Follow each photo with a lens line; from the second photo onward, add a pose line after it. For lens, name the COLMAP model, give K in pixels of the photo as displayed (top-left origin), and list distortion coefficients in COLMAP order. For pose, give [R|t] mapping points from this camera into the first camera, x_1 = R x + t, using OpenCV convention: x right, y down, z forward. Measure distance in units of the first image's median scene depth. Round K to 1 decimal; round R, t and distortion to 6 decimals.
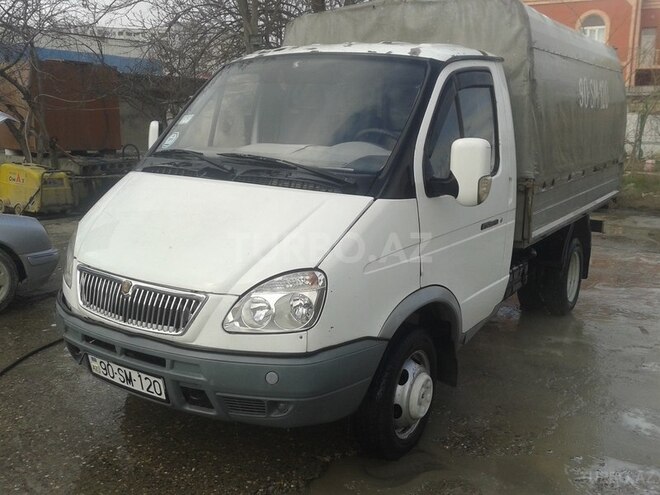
lens RADIAL K [[609.0, 0, 330.0], [0, 609.0, 247.5], [0, 0, 1]] dist [0.135767, -0.328667]
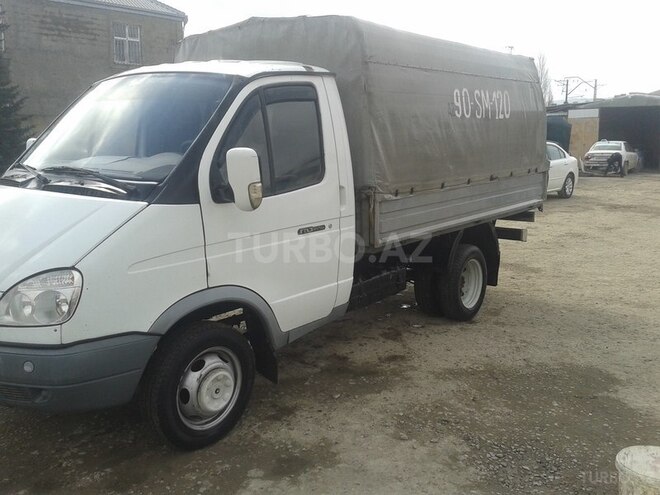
lens RADIAL K [[609.0, 0, 330.0], [0, 609.0, 247.5], [0, 0, 1]] dist [0.135767, -0.328667]
pose [[0.996902, -0.002303, -0.078625, 0.465845], [0.000562, 0.999754, -0.022168, 0.020629], [0.078657, 0.022055, 0.996658, -0.056896]]
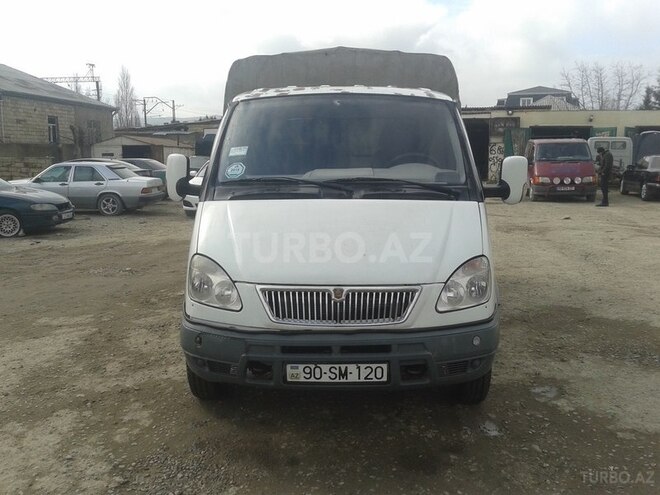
lens RADIAL K [[609.0, 0, 330.0], [0, 609.0, 247.5], [0, 0, 1]] dist [0.135767, -0.328667]
pose [[0.839995, -0.105937, 0.532152, -0.908821], [0.130735, 0.991376, -0.009007, -0.012171], [-0.526609, 0.077137, 0.846601, 0.031629]]
